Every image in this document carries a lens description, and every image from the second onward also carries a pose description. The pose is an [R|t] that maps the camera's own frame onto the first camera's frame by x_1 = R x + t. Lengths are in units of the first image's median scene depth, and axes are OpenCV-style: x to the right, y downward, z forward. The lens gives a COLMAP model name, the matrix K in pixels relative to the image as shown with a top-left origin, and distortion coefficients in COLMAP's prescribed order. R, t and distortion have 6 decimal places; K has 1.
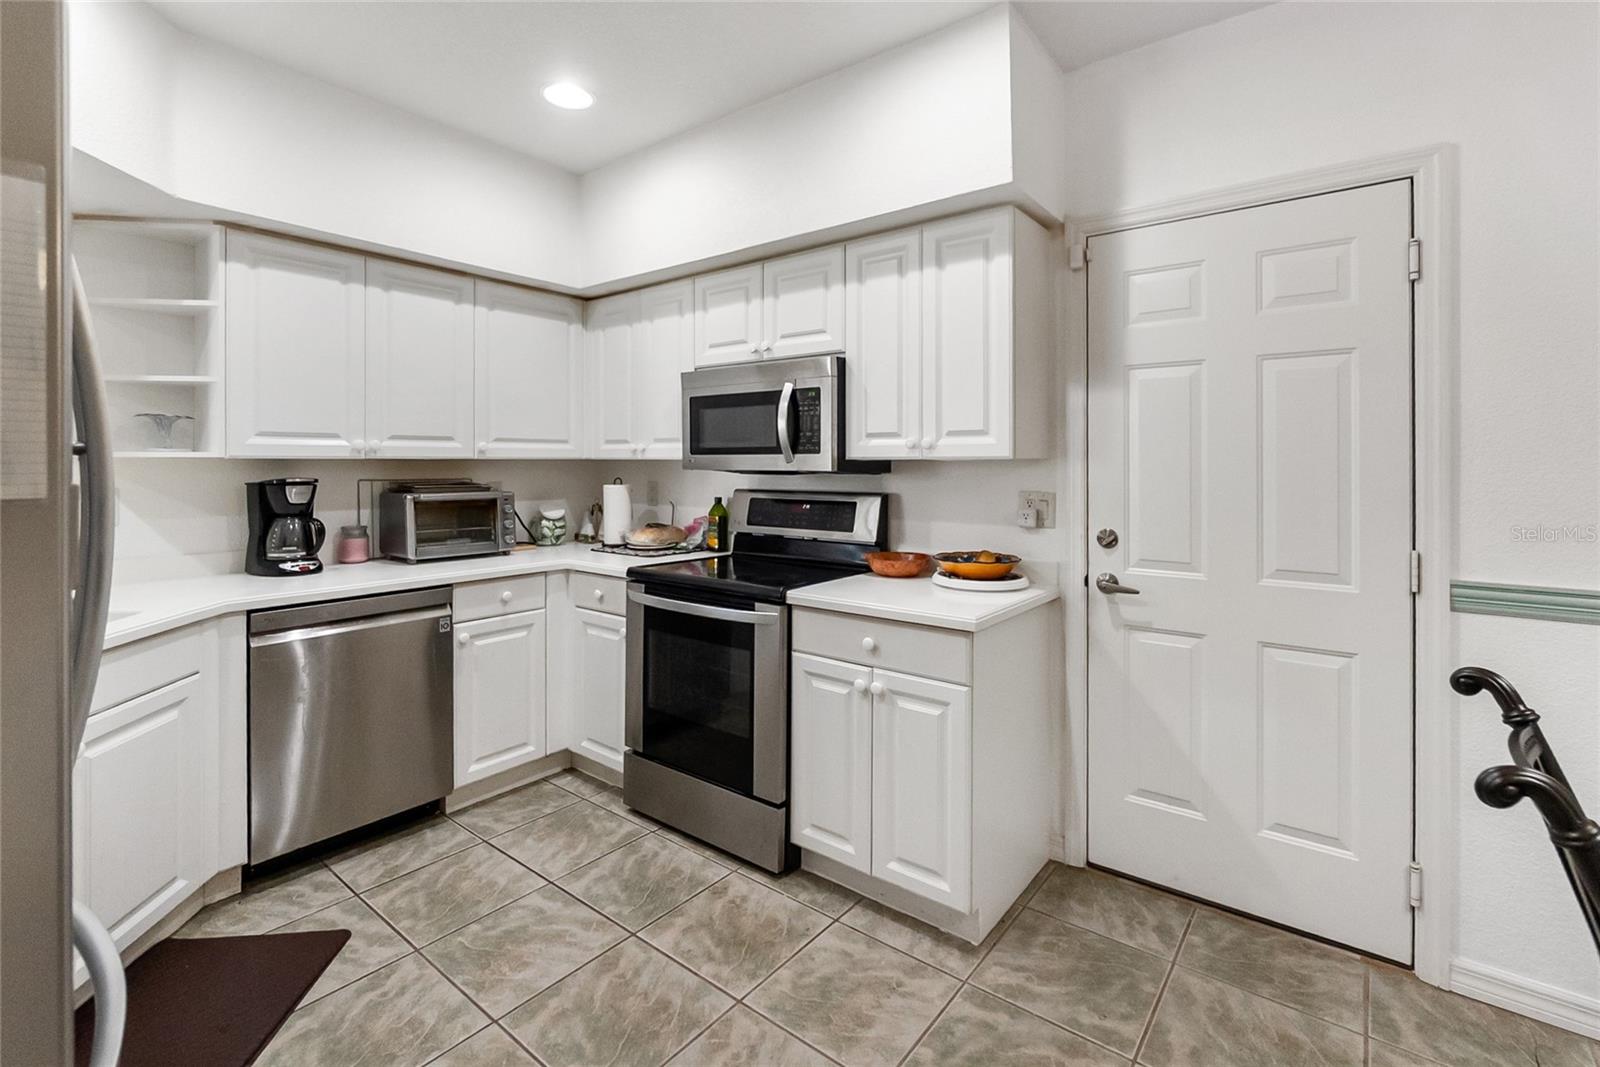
lens RADIAL K [[725.9, 0, 800.9], [0, 725.9, 465.7], [0, 0, 1]] dist [-0.000979, 0.000061]
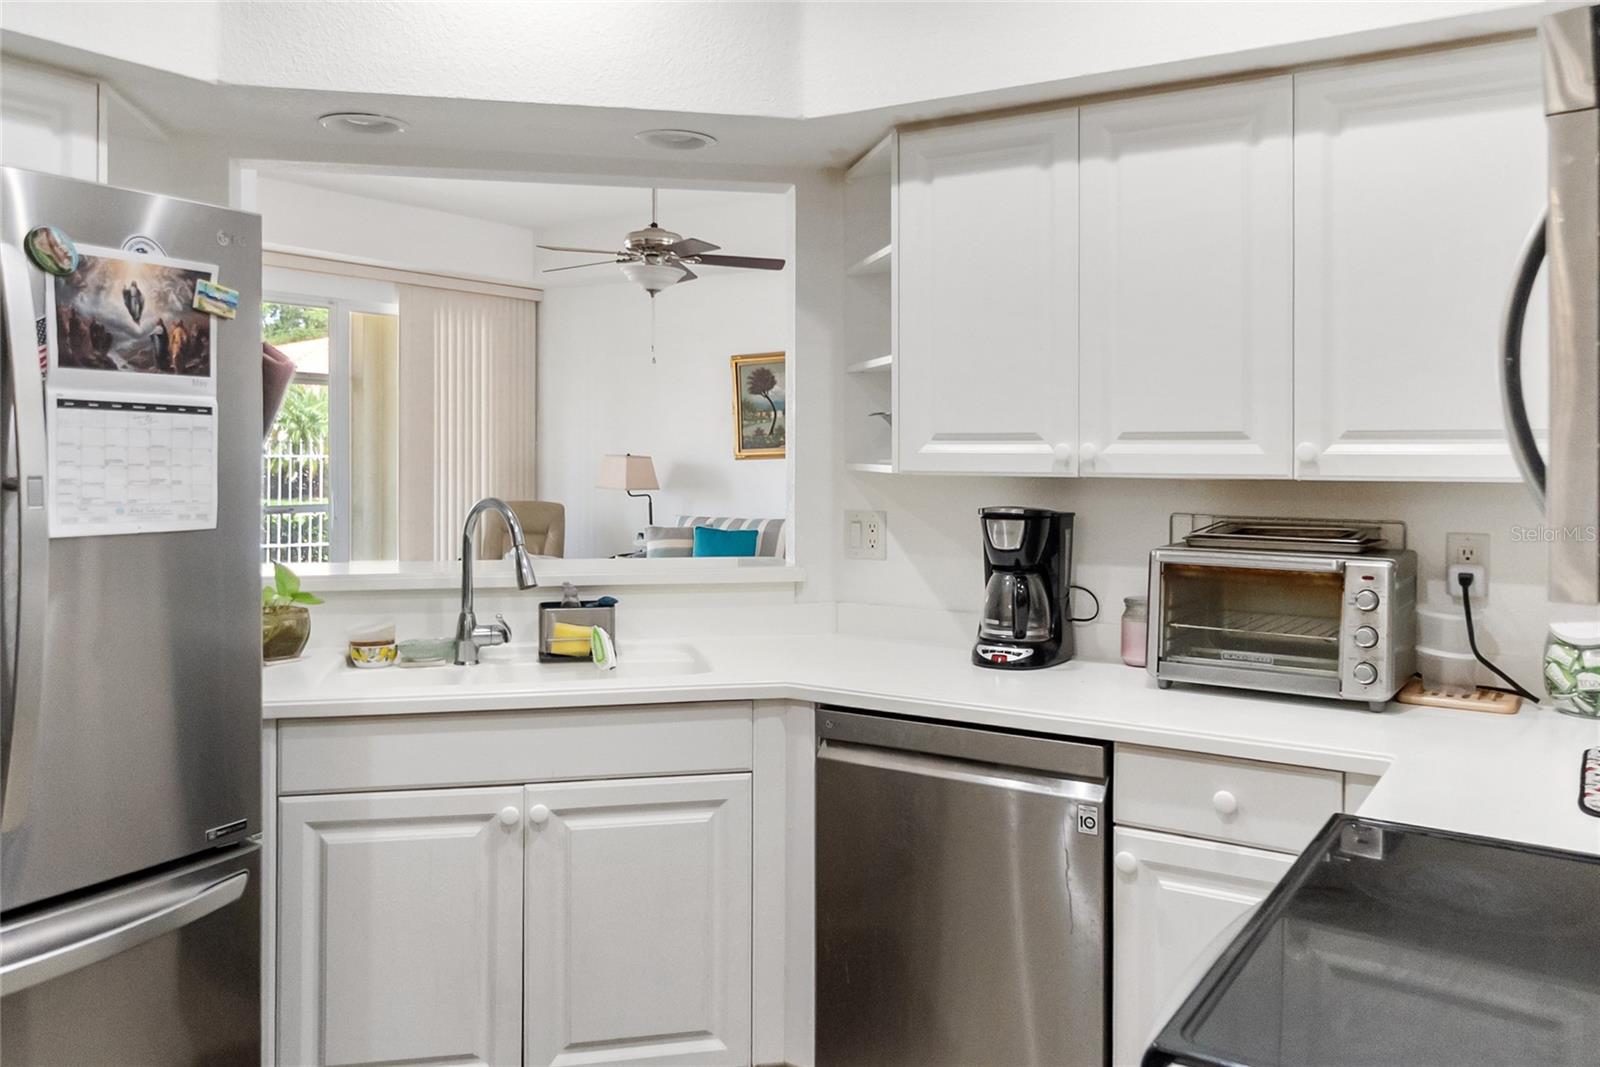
lens RADIAL K [[1275.5, 0, 809.7], [0, 1275.5, 459.1], [0, 0, 1]] dist [-0.002837, 0.002085]
pose [[0.098323, 0.008955, -0.995114, 0.373046], [-0.006146, 0.999946, 0.008391, -0.033281], [0.995136, 0.005291, 0.098372, 0.781967]]
